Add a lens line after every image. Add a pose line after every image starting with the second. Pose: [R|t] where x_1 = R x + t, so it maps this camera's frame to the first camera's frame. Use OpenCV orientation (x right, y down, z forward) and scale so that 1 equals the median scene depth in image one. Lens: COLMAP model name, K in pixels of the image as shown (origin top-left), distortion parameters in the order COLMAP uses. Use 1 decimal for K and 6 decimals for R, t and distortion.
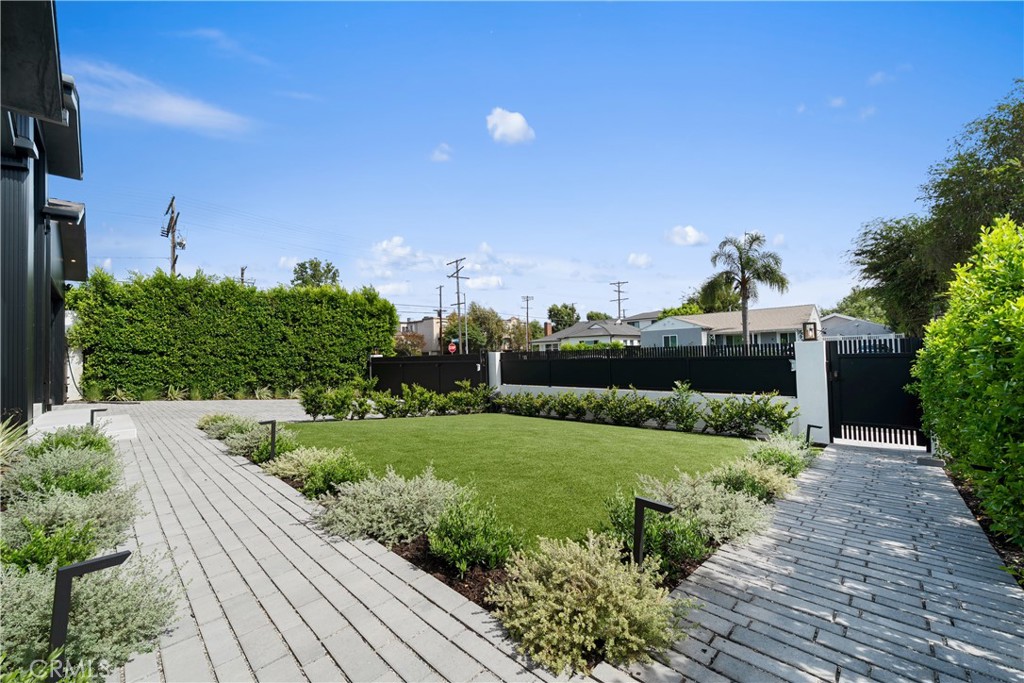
lens RADIAL K [[397.2, 0, 509.5], [0, 397.2, 341.8], [0, 0, 1]] dist [-0.001220, -0.000142]
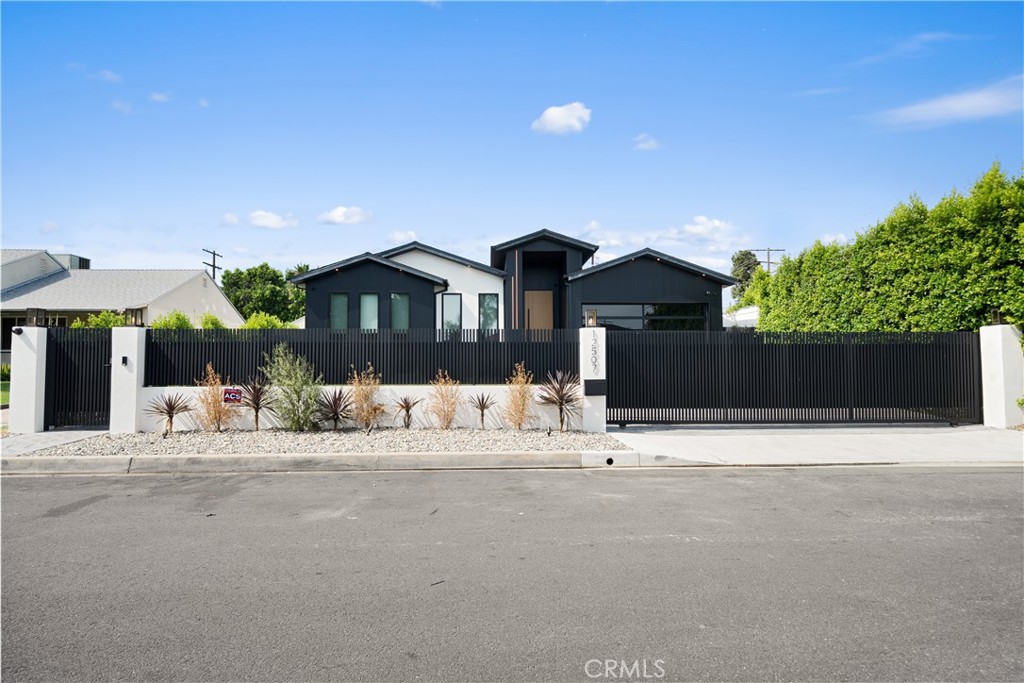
lens RADIAL K [[521.3, 0, 512.0], [0, 521.3, 341.5], [0, 0, 1]] dist [0.000422, 0.000057]
pose [[-0.685085, -0.006060, -0.728438, 0.520061], [0.045570, 0.997650, -0.051158, 0.068947], [0.727036, -0.068243, -0.683199, 1.270200]]
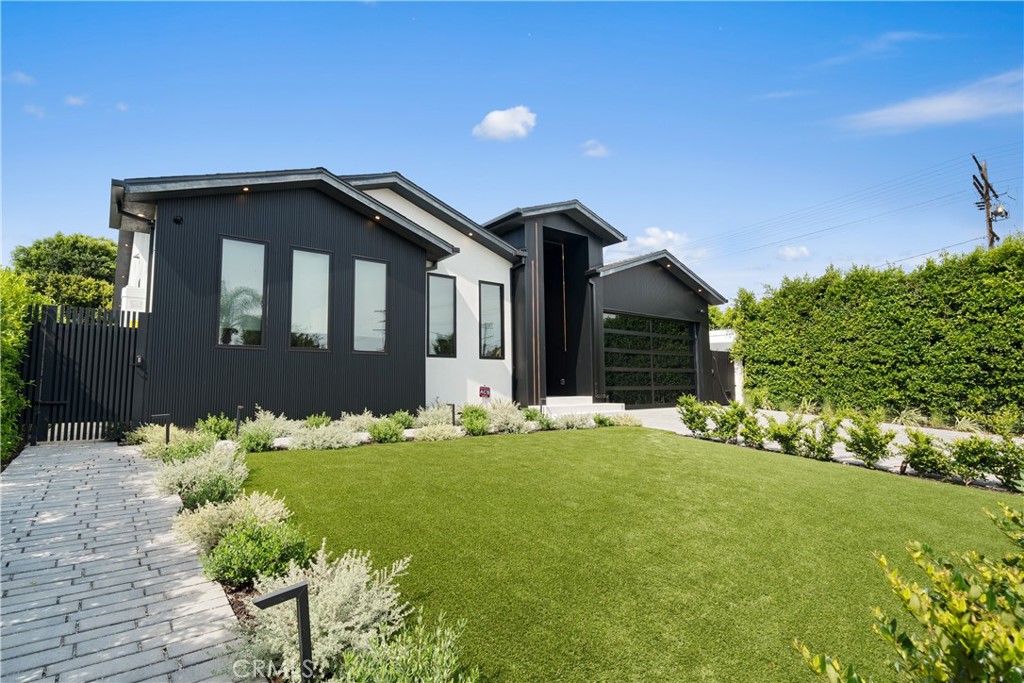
lens RADIAL K [[504.4, 0, 511.1], [0, 504.4, 341.9], [0, 0, 1]] dist [0.000770, 0.001226]
pose [[-0.133466, -0.064519, -0.988951, 0.386704], [0.044158, 0.996500, -0.070971, 0.030686], [0.990069, -0.053142, -0.130150, 0.442097]]
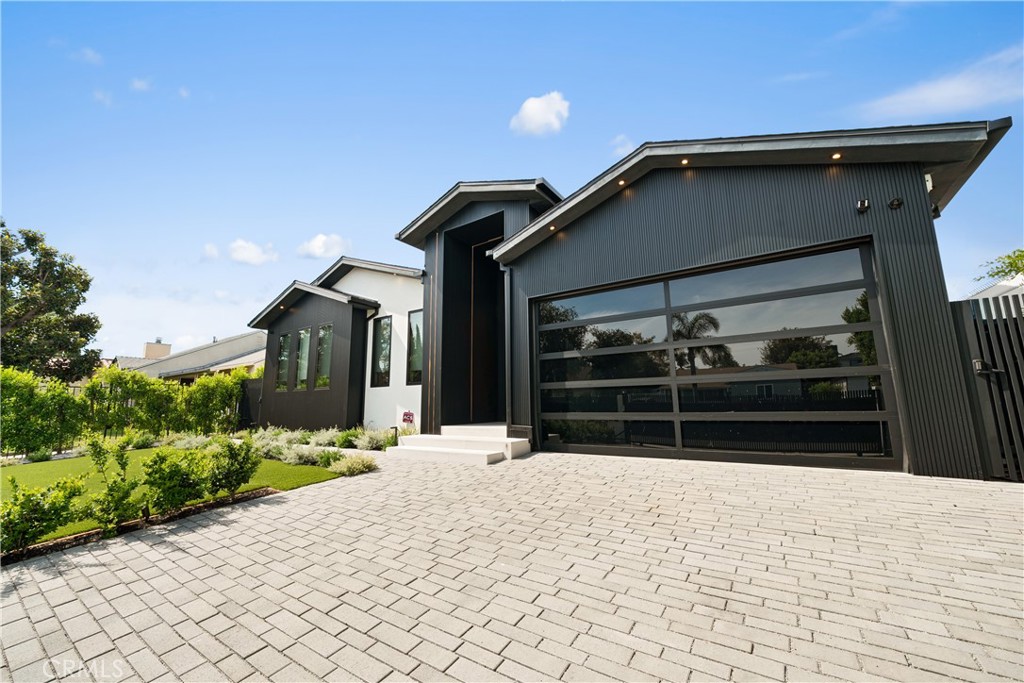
lens RADIAL K [[397.2, 0, 509.5], [0, 397.2, 341.8], [0, 0, 1]] dist [-0.001220, -0.000142]
pose [[-0.985261, 0.011788, -0.170653, -0.461369], [0.043810, 0.981739, -0.185118, 0.057329], [0.165355, -0.189866, -0.967785, 0.974412]]
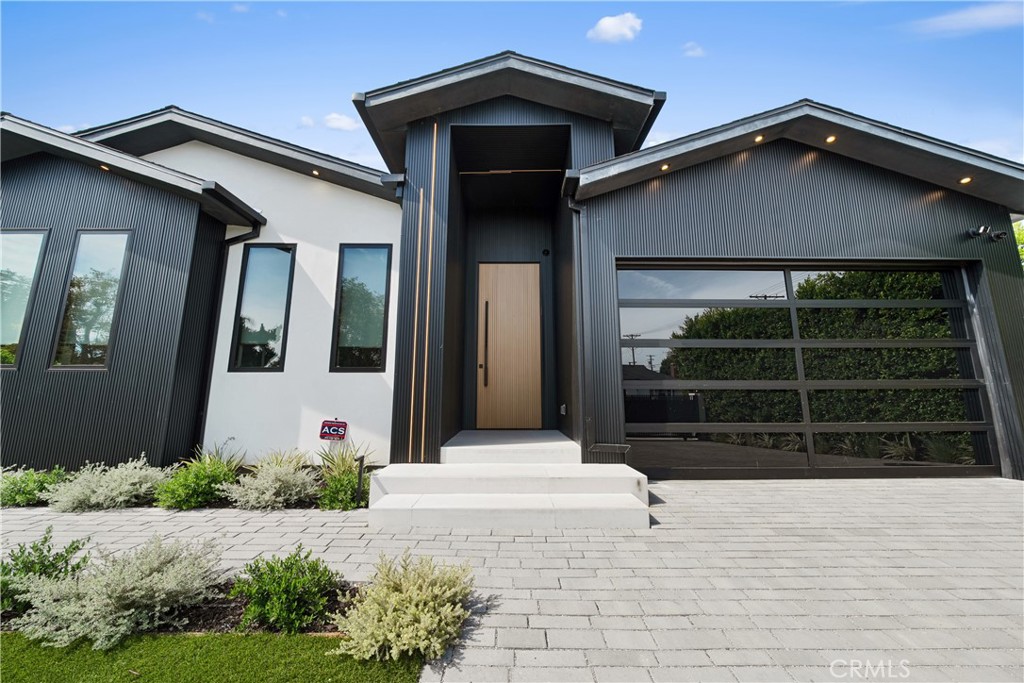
lens RADIAL K [[348.1, 0, 509.0], [0, 348.1, 341.9], [0, 0, 1]] dist [-0.005734, -0.000096]
pose [[-0.718084, -0.082682, -0.691028, -0.297115], [0.039135, 0.986550, -0.158709, 0.028565], [0.694856, -0.141010, -0.705189, 0.635417]]
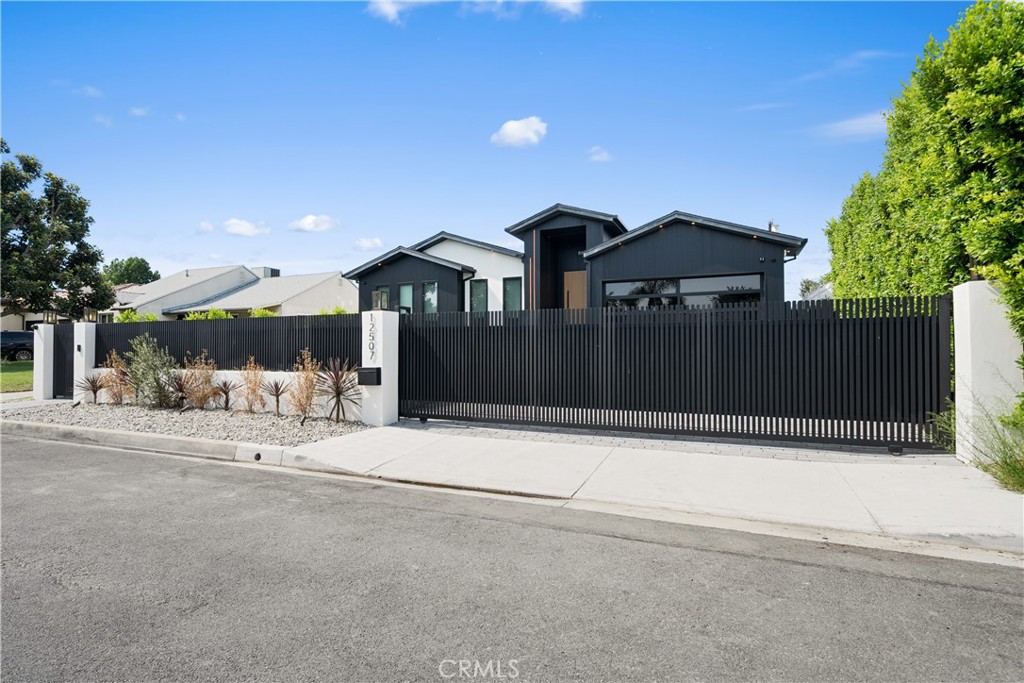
lens RADIAL K [[504.4, 0, 511.1], [0, 504.4, 341.9], [0, 0, 1]] dist [0.000770, 0.001226]
pose [[-0.933175, 0.020992, -0.358809, 0.039566], [0.038139, 0.998440, -0.040778, 0.087566], [0.357393, -0.051737, -0.932520, 1.491214]]
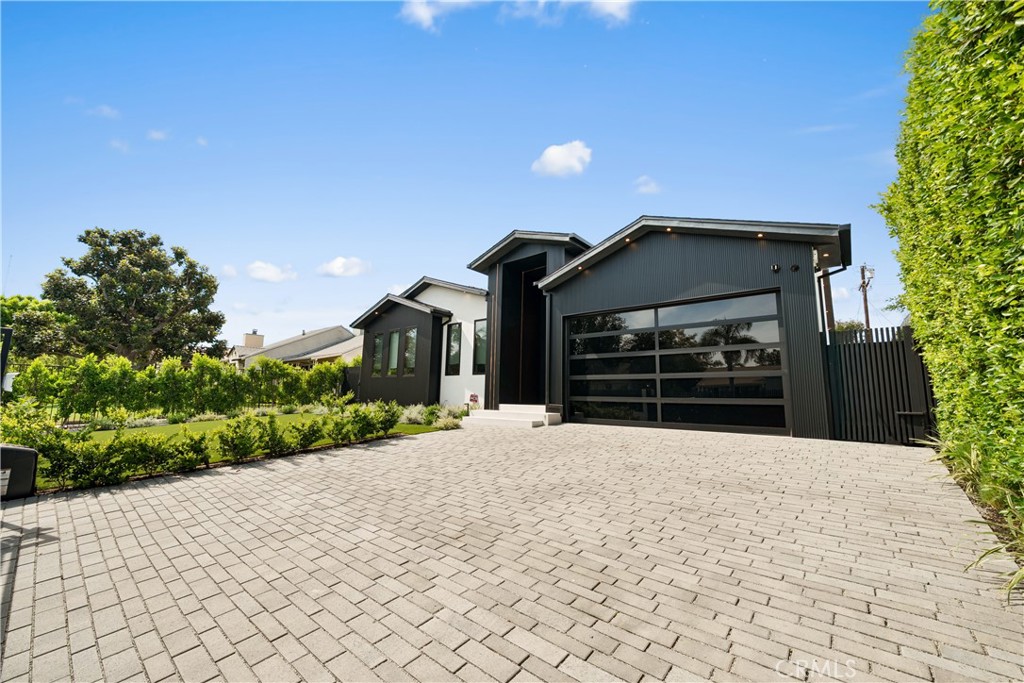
lens RADIAL K [[397.2, 0, 509.5], [0, 397.2, 341.8], [0, 0, 1]] dist [-0.001220, -0.000142]
pose [[-0.997962, -0.004268, -0.063668, -0.429728], [0.006622, 0.985448, -0.169850, 0.078476], [0.063467, -0.169926, -0.983411, 1.197161]]
